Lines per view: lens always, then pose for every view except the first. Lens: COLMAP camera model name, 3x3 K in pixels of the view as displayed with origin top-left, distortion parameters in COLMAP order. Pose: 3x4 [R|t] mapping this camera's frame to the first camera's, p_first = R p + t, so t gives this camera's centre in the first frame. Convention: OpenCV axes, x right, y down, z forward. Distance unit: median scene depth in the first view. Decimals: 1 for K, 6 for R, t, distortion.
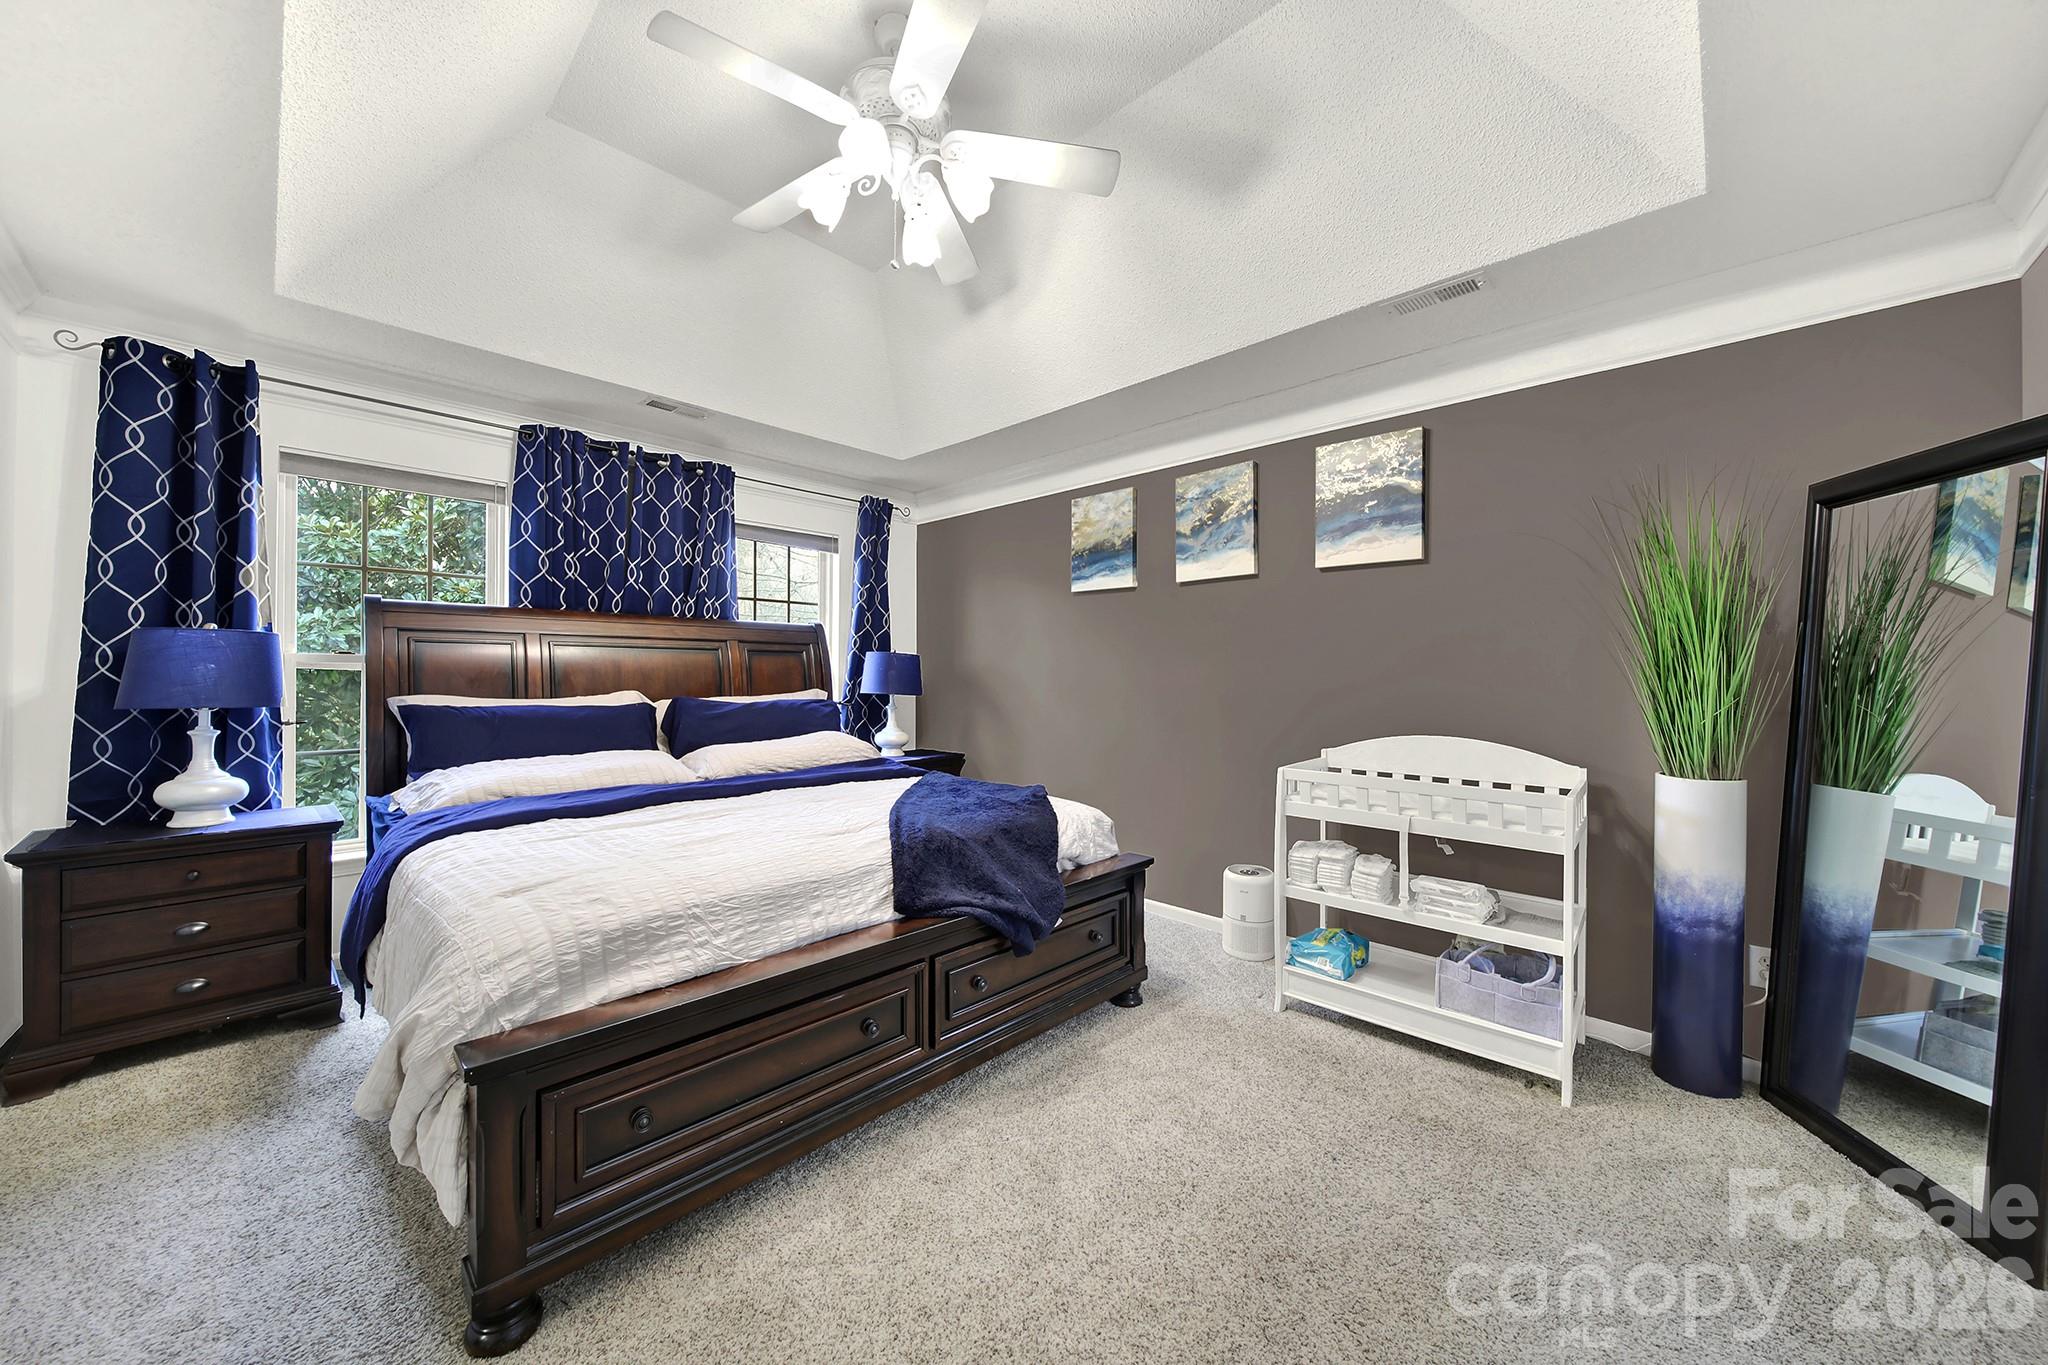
lens RADIAL K [[737.9, 0, 1016.1], [0, 737.9, 681.9], [0, 0, 1]] dist [-0.000382, -0.000075]
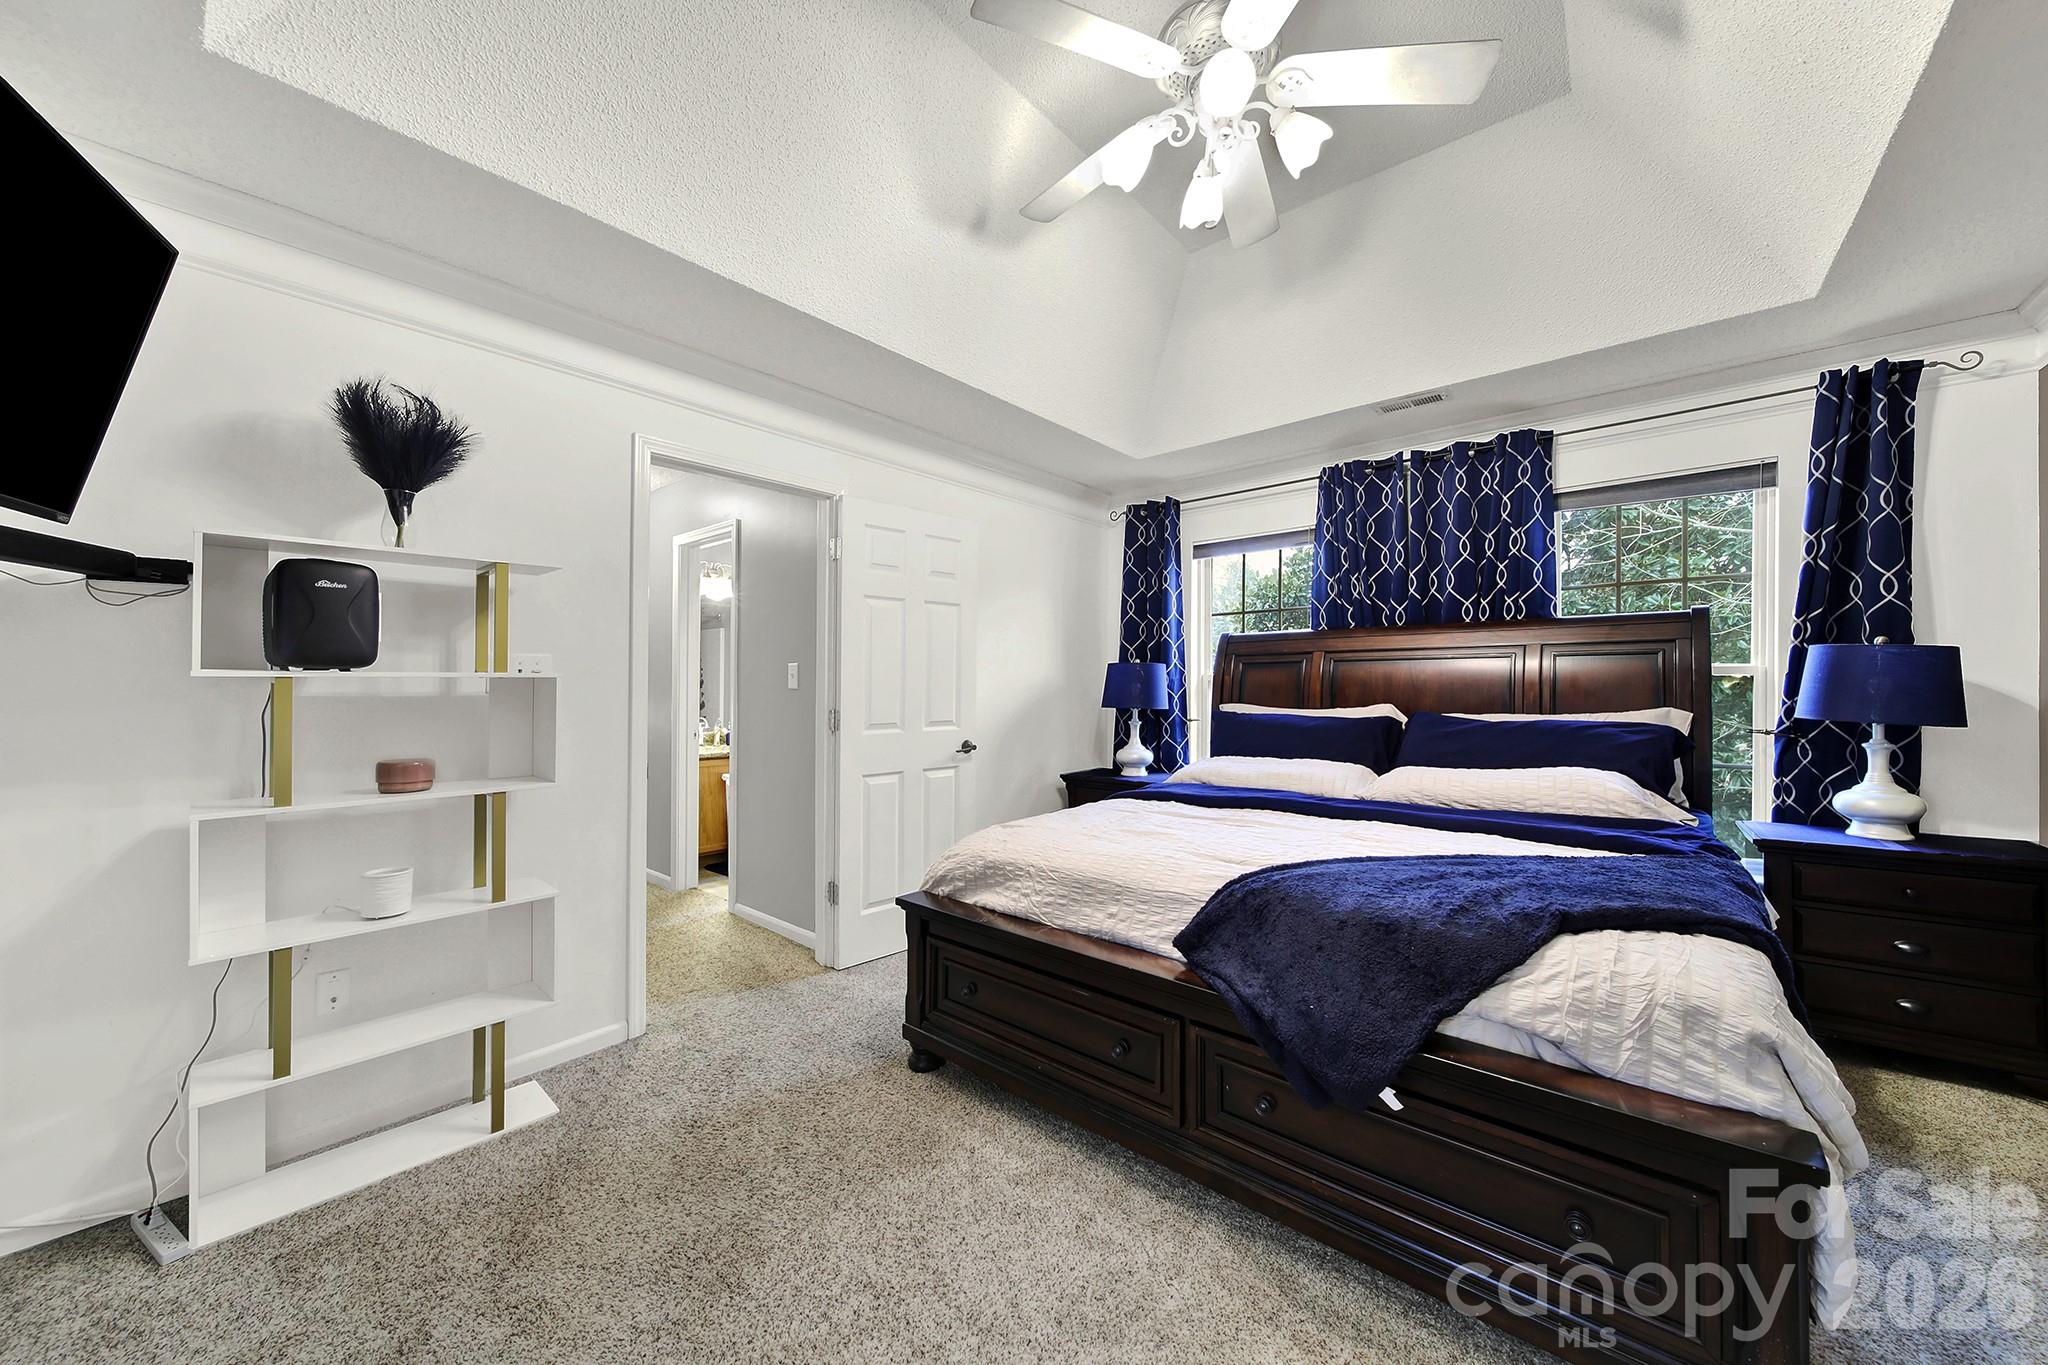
lens RADIAL K [[737.9, 0, 1016.1], [0, 737.9, 681.9], [0, 0, 1]] dist [-0.000382, -0.000075]
pose [[0.049986, -0.011691, -0.998681, 0.543077], [-0.006889, 0.999904, -0.012050, -0.003156], [0.998726, 0.007483, 0.049901, 0.565239]]
